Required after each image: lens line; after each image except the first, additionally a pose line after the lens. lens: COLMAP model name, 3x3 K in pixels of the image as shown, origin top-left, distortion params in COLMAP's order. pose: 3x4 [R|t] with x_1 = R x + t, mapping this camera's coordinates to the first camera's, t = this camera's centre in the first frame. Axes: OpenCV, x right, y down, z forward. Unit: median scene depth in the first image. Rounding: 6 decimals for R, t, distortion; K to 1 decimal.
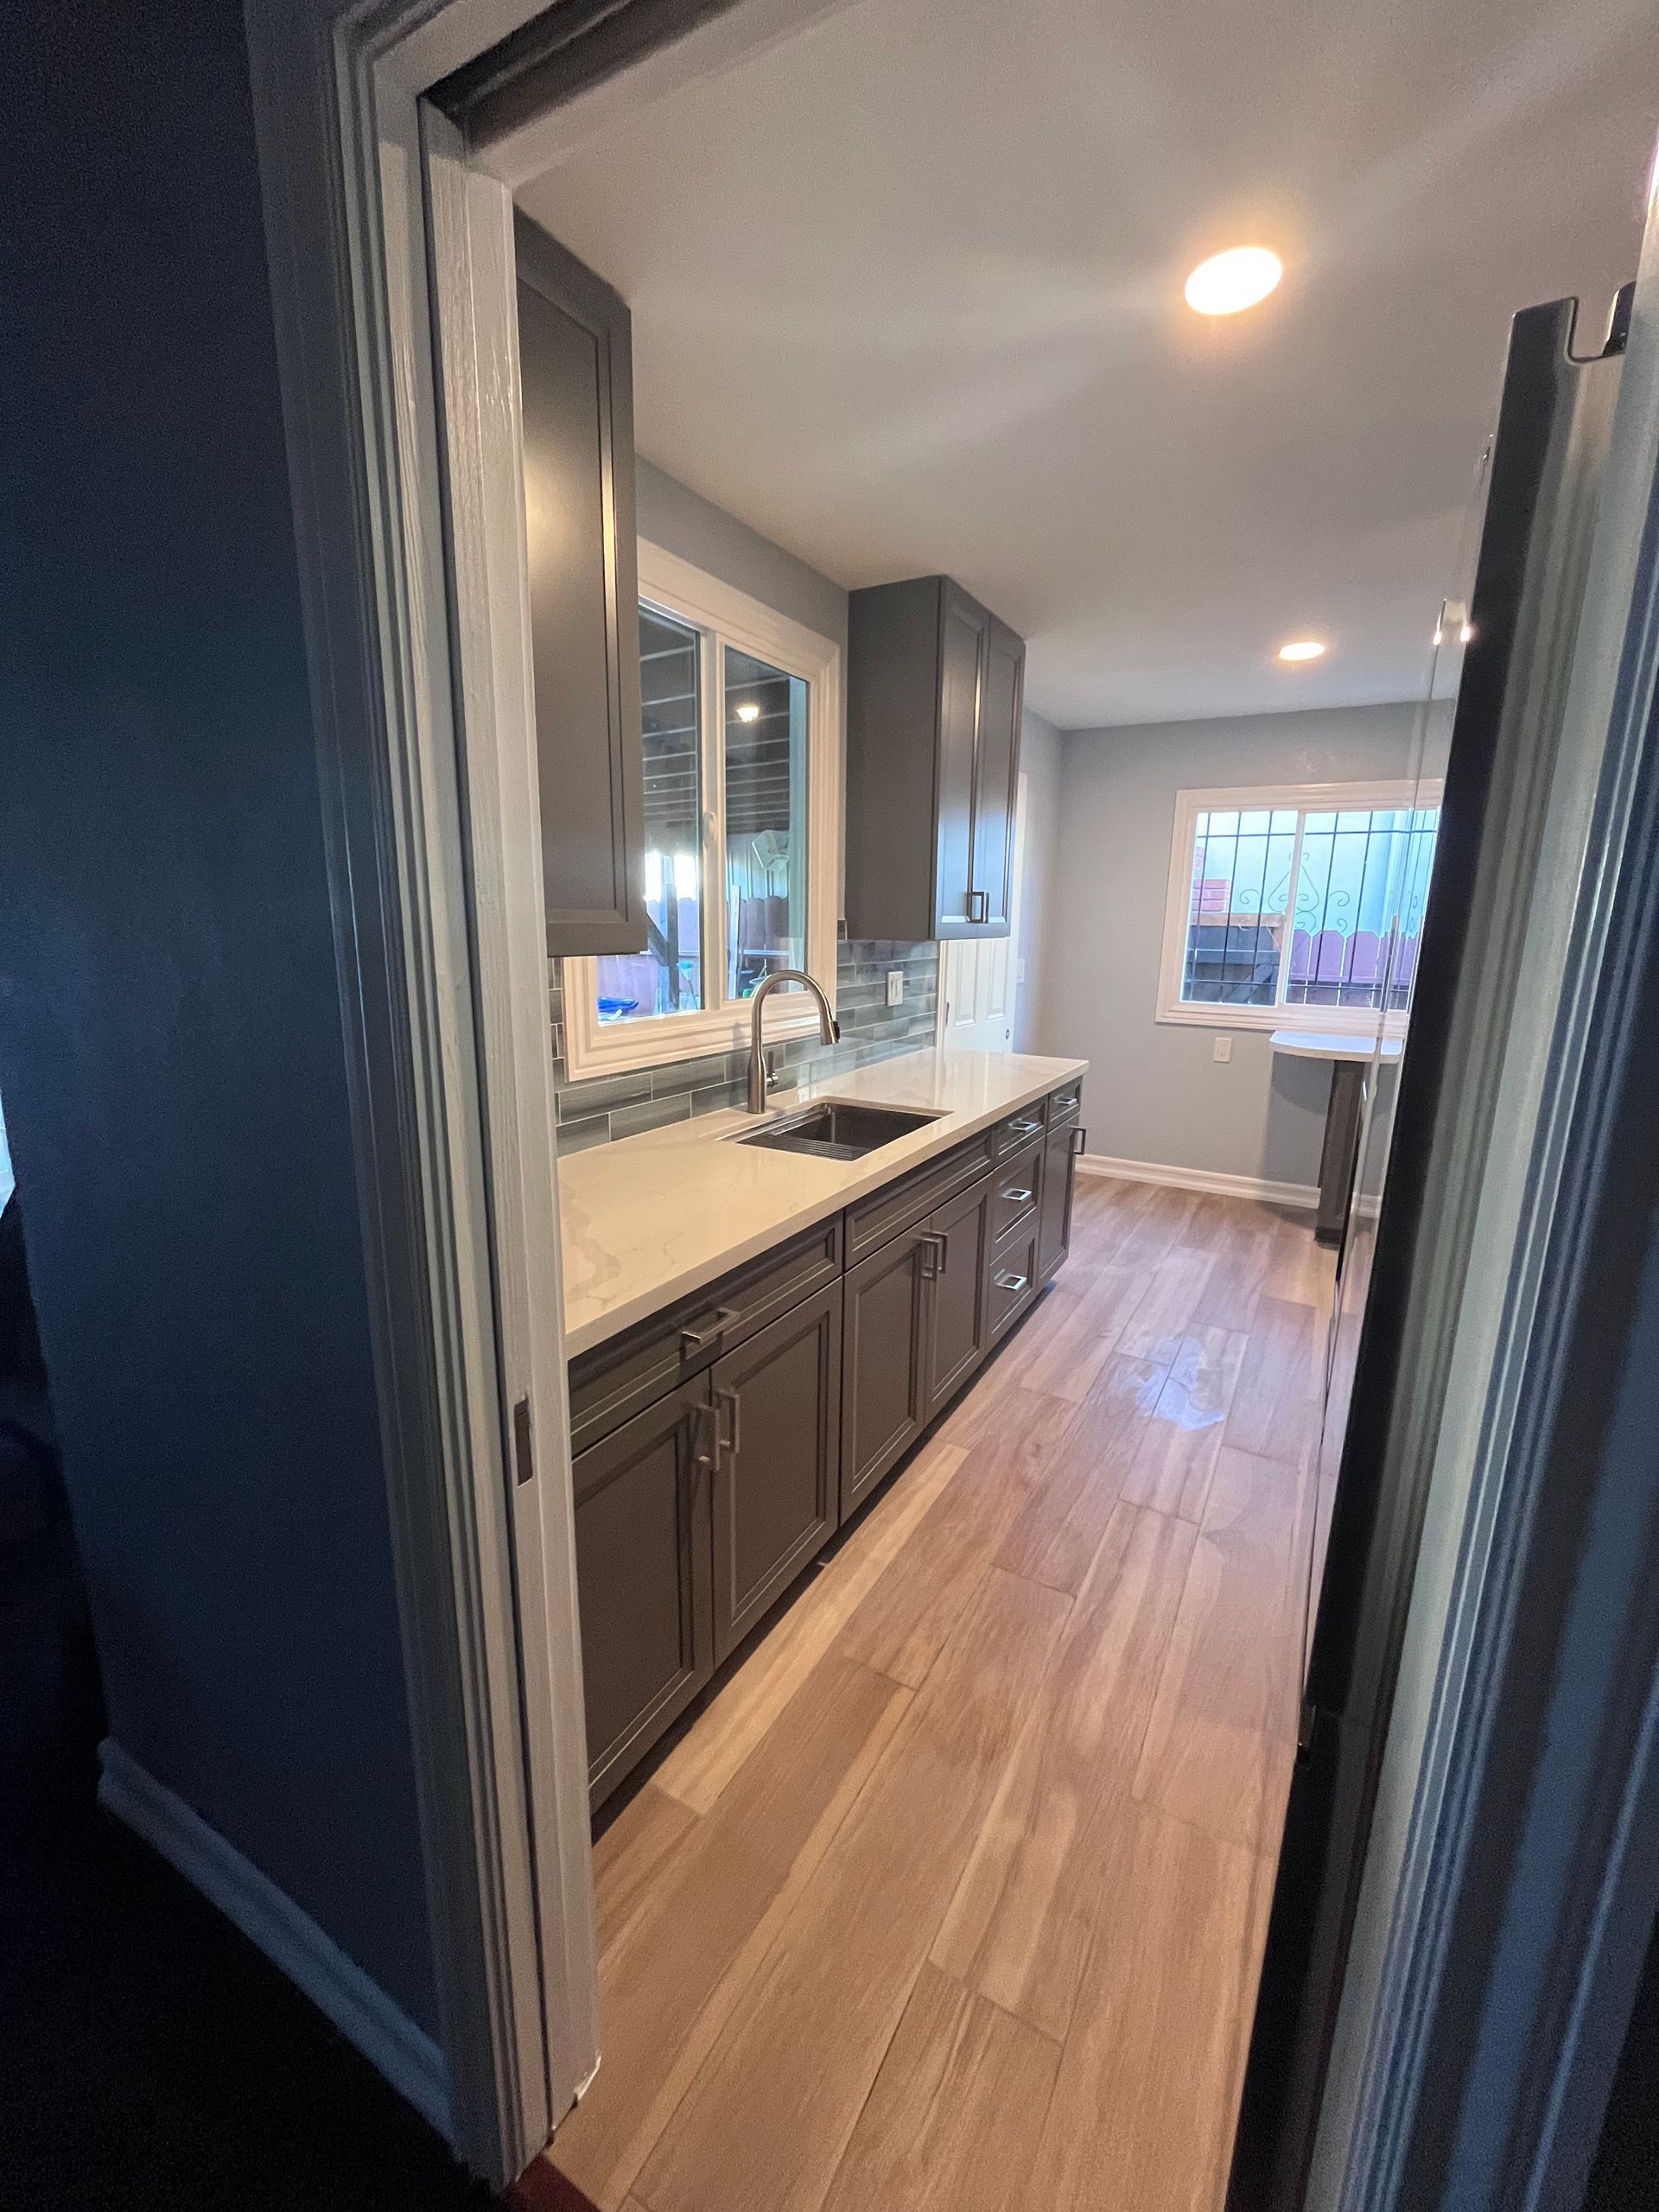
lens RADIAL K [[893.3, 0, 823.0], [0, 893.3, 1102.3], [0, 0, 1]] dist [-0.001117, -0.000069]
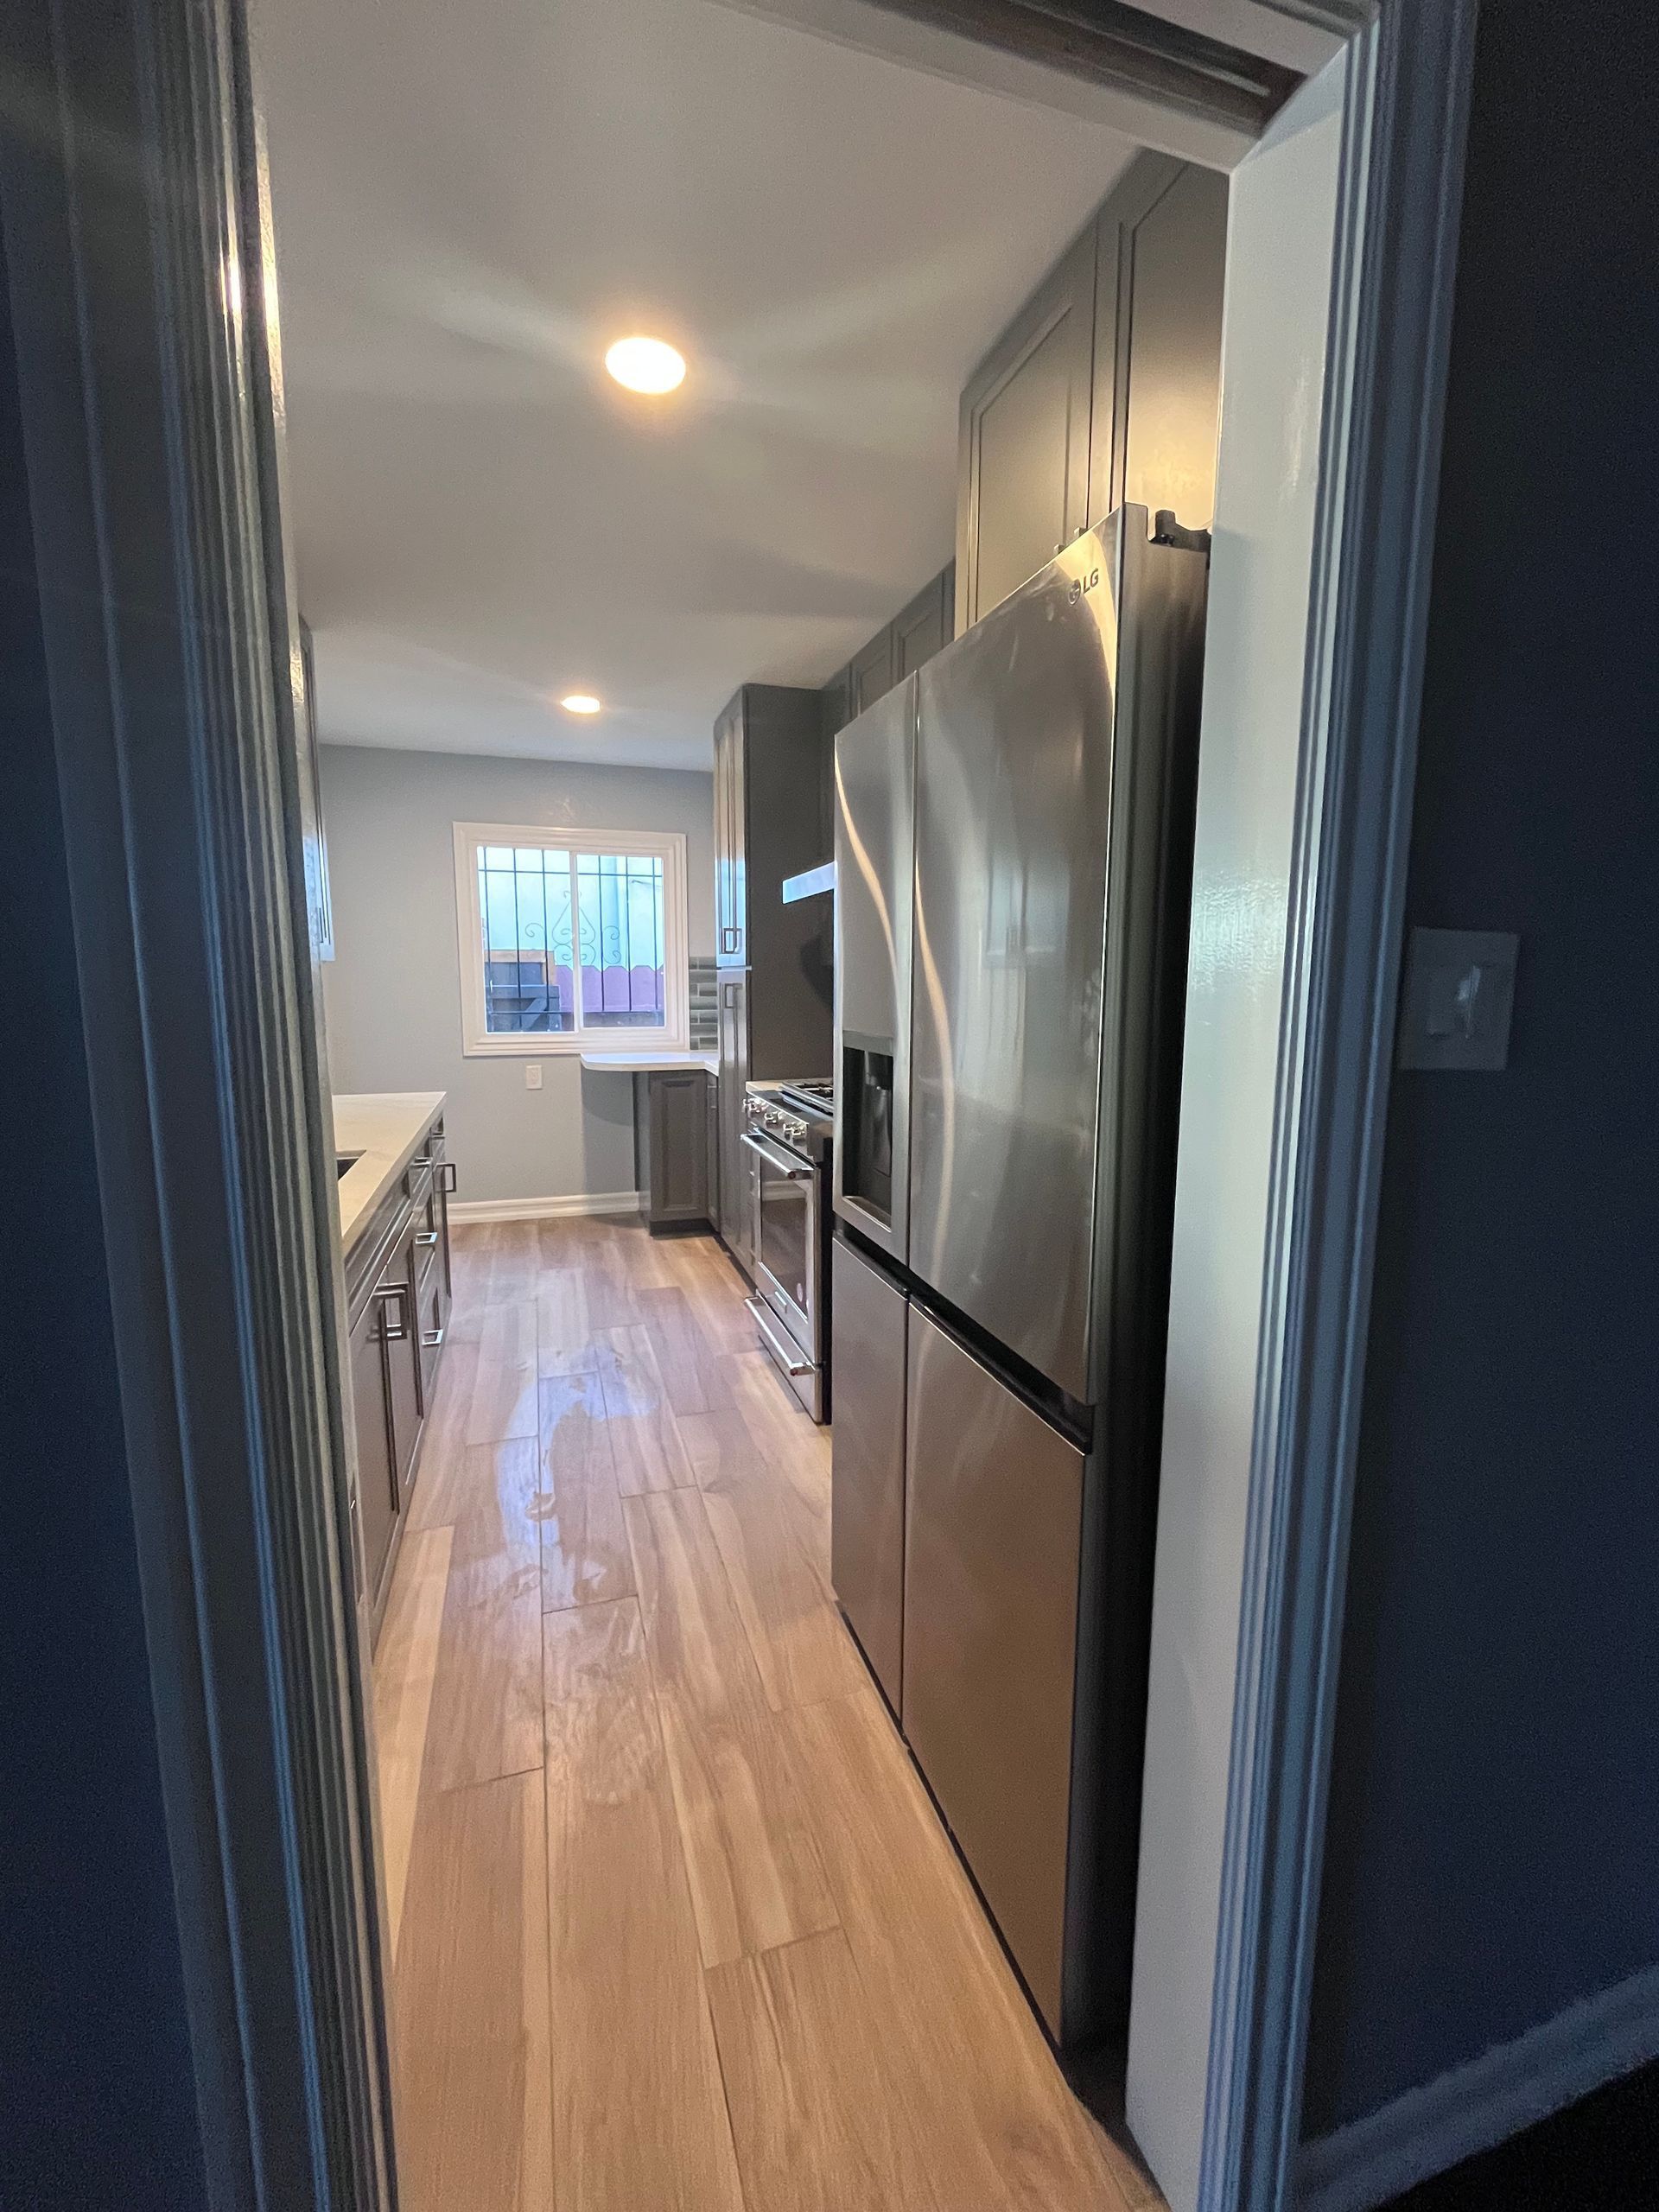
lens RADIAL K [[928.2, 0, 833.1], [0, 928.2, 1099.0], [0, 0, 1]] dist [0.003911, 0.000629]
pose [[0.666591, -0.110433, 0.737198, -0.195644], [0.159504, 0.987191, 0.003655, 0.029473], [-0.728159, 0.115149, 0.675667, 0.057294]]
